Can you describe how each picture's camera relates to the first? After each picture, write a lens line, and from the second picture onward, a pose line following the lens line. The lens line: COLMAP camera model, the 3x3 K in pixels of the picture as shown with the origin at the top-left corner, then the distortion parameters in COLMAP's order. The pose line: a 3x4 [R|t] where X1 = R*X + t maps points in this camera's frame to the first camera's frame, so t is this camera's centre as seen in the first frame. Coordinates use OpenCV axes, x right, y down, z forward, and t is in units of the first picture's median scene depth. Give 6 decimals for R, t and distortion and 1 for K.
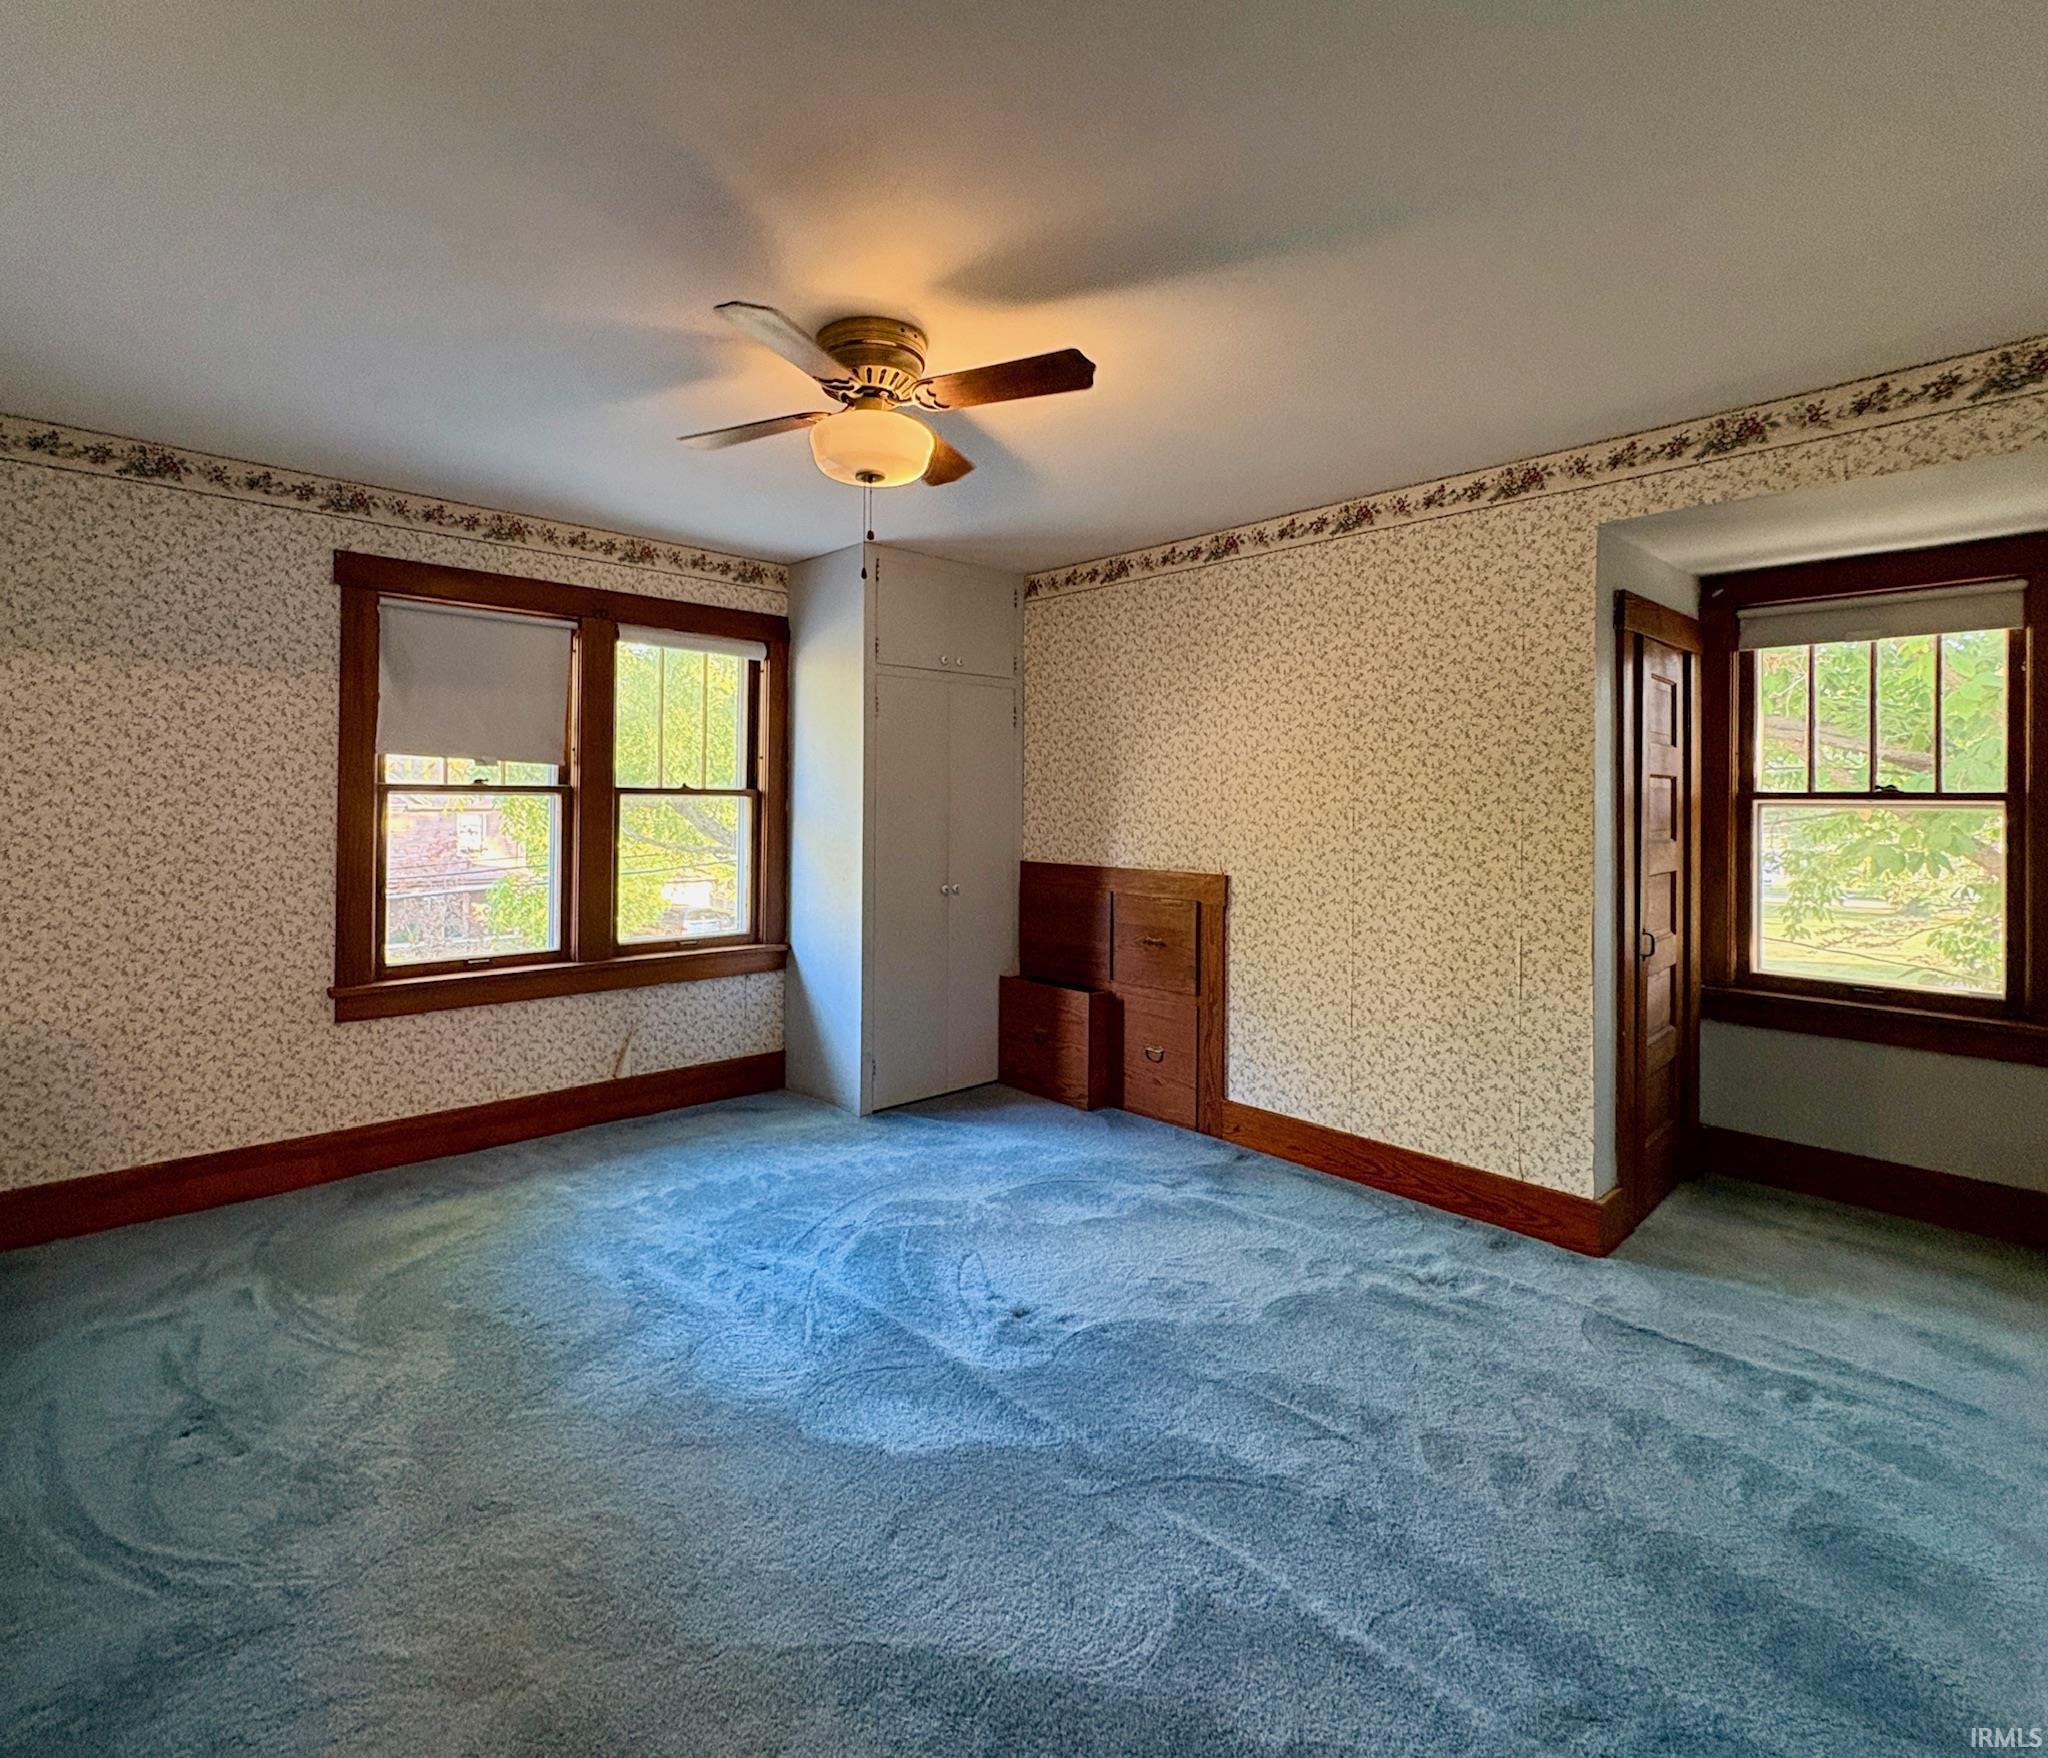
lens RADIAL K [[1170.1, 0, 1024.0], [0, 1170.1, 775.0], [0, 0, 1]] dist [-0.001301, -0.000507]
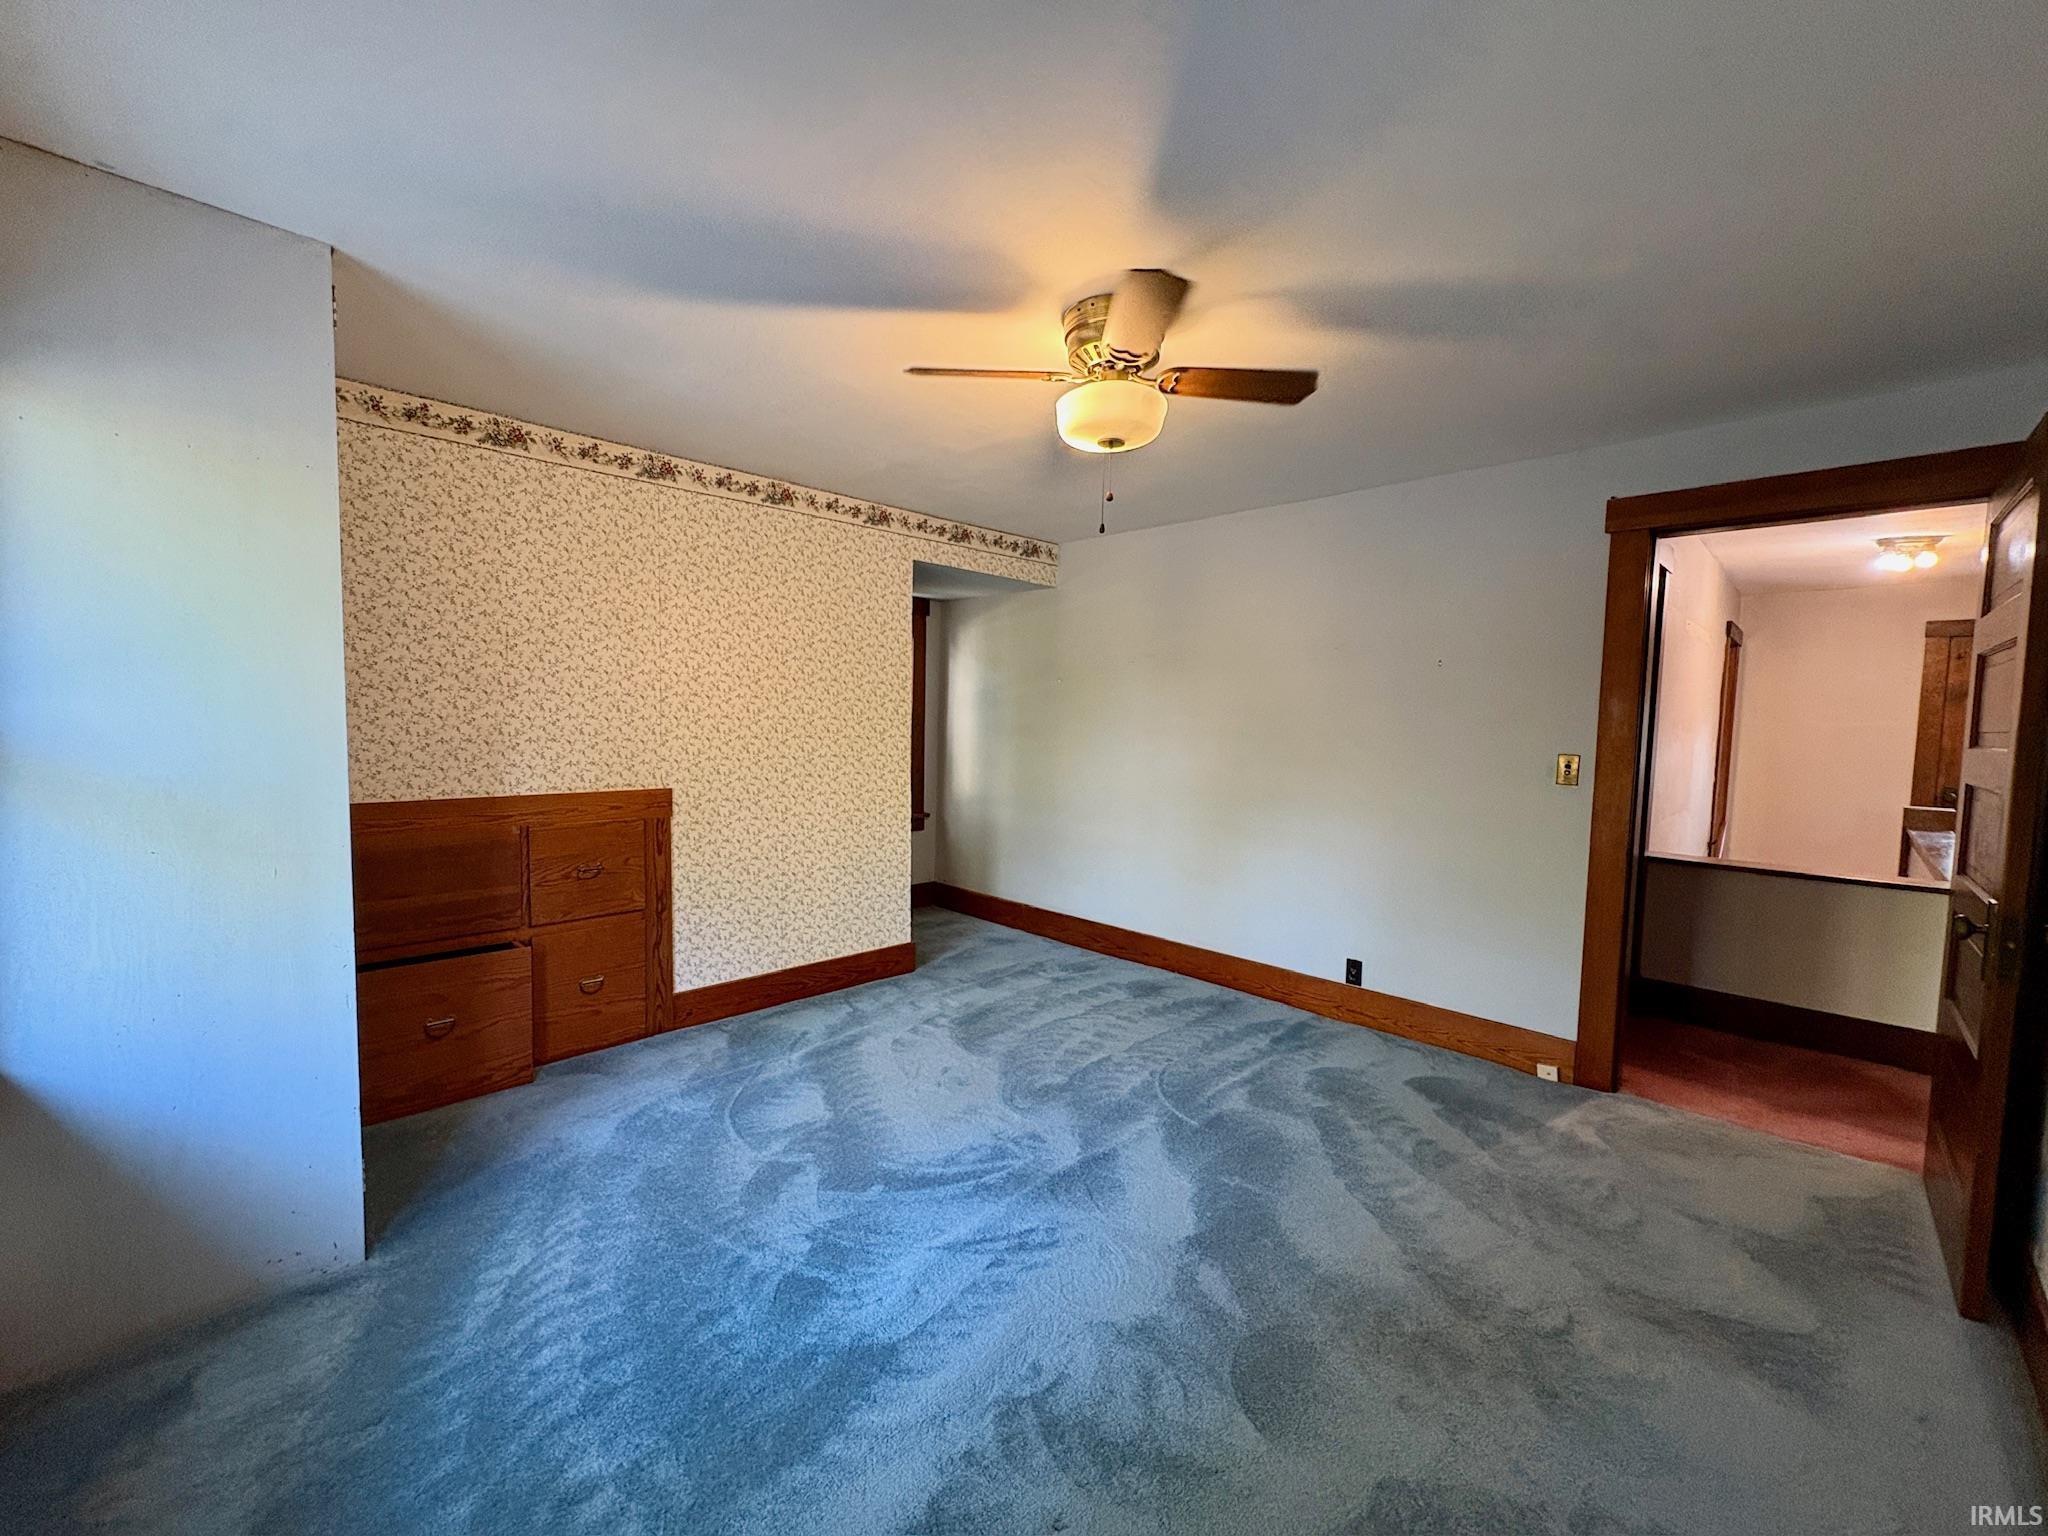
lens RADIAL K [[812.5, 0, 1024.0], [0, 812.5, 768.0], [0, 0, 1]] dist [-0.003657, -0.000411]
pose [[-0.103191, -0.065893, 0.992477, -0.630724], [-0.034562, 0.997438, 0.062629, 0.011087], [-0.994061, -0.027840, -0.105204, 0.809487]]
